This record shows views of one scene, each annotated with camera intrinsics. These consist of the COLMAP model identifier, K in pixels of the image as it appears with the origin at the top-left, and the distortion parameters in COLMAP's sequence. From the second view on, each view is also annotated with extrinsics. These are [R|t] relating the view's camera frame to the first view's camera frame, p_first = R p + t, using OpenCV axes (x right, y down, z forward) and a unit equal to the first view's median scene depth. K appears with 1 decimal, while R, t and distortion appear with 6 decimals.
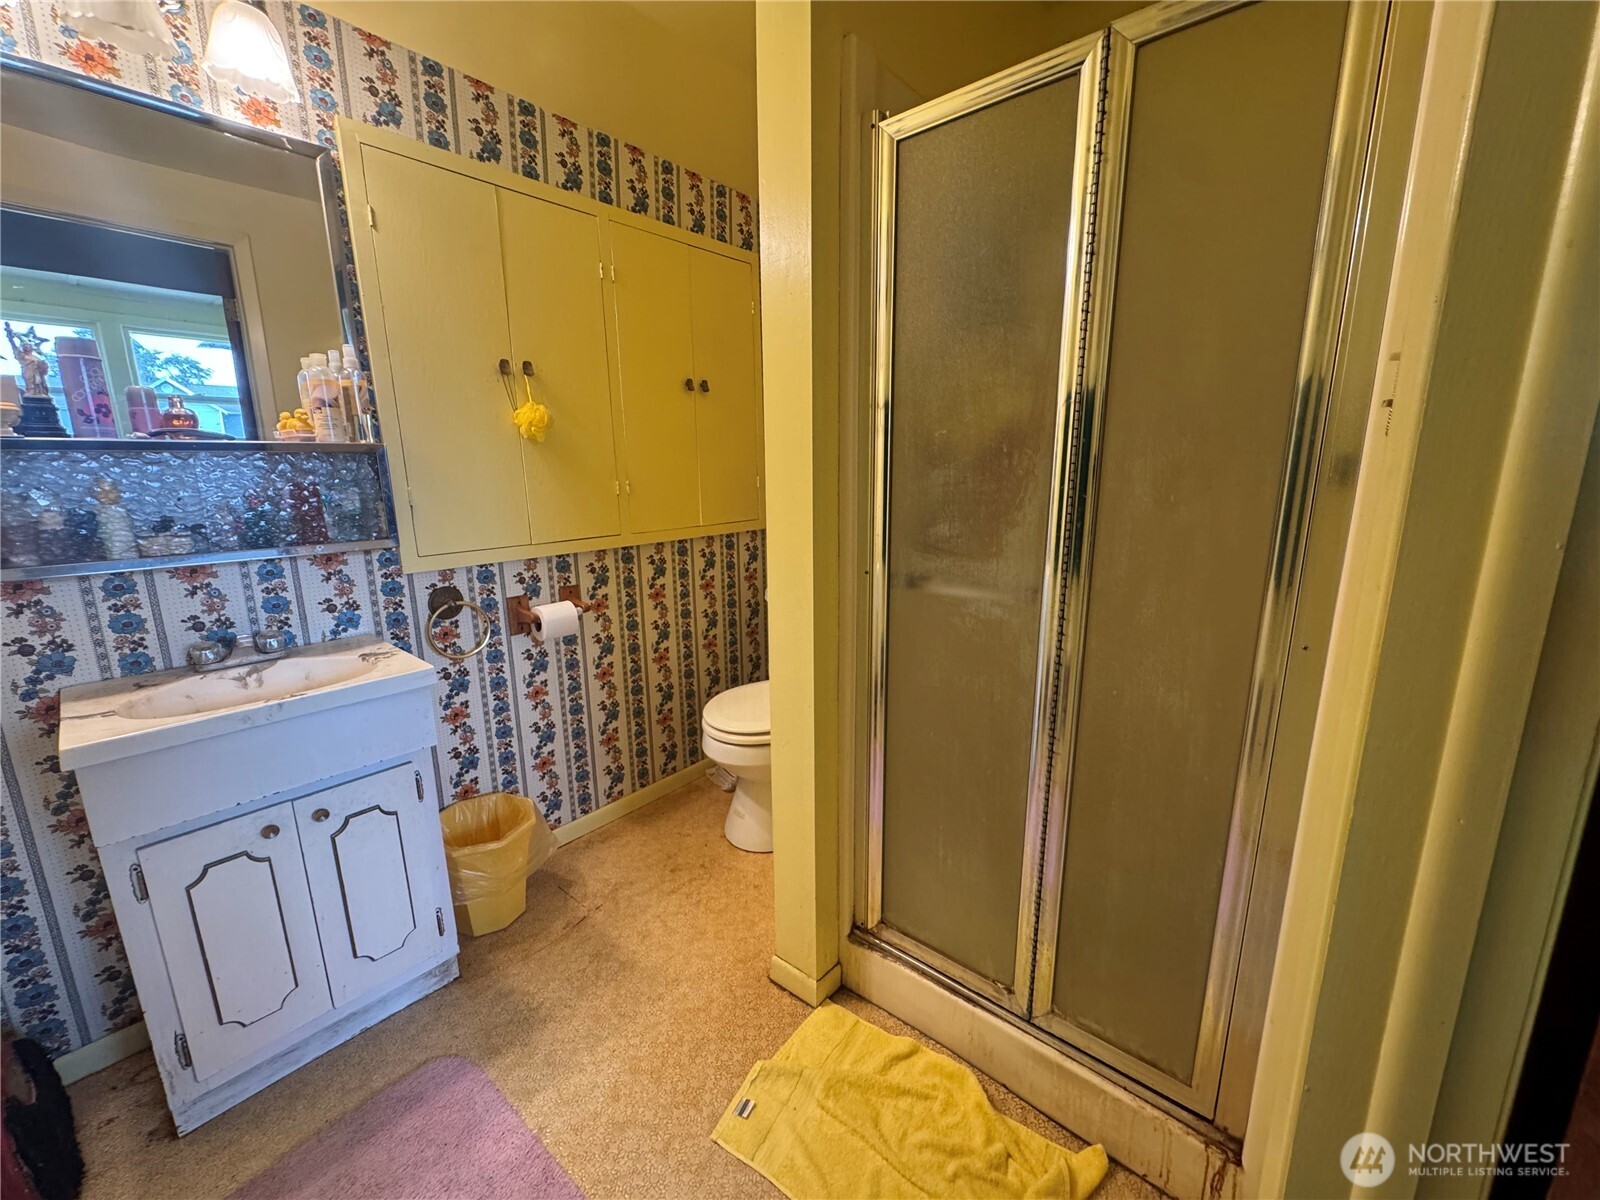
lens RADIAL K [[643.1, 0, 795.9], [0, 643.1, 600.9], [0, 0, 1]] dist [-0.001509, -0.000216]
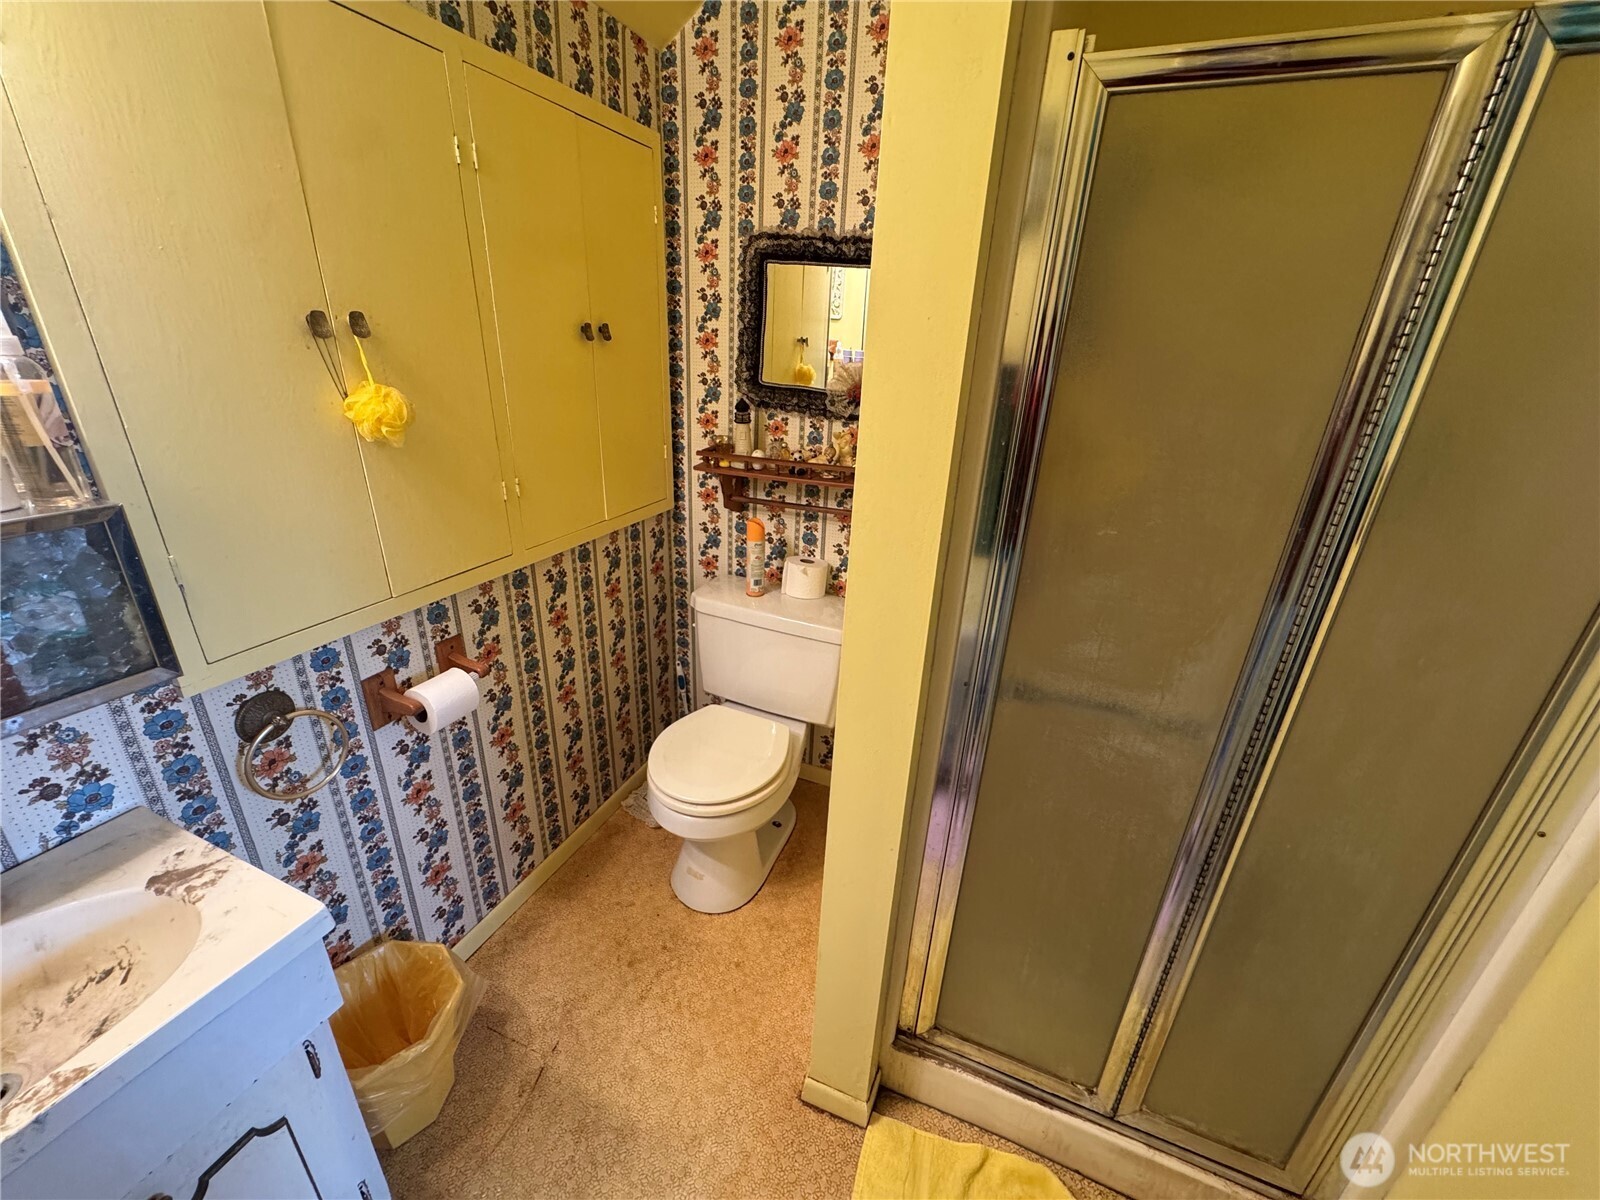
lens RADIAL K [[643.1, 0, 800.0], [0, 643.1, 601.8], [0, 0, 1]] dist [-0.001509, -0.000216]
pose [[0.946766, -0.072360, 0.313685, -0.232362], [0.013609, 0.982536, 0.185575, -0.211820], [-0.321635, -0.171427, 0.931216, 0.259603]]
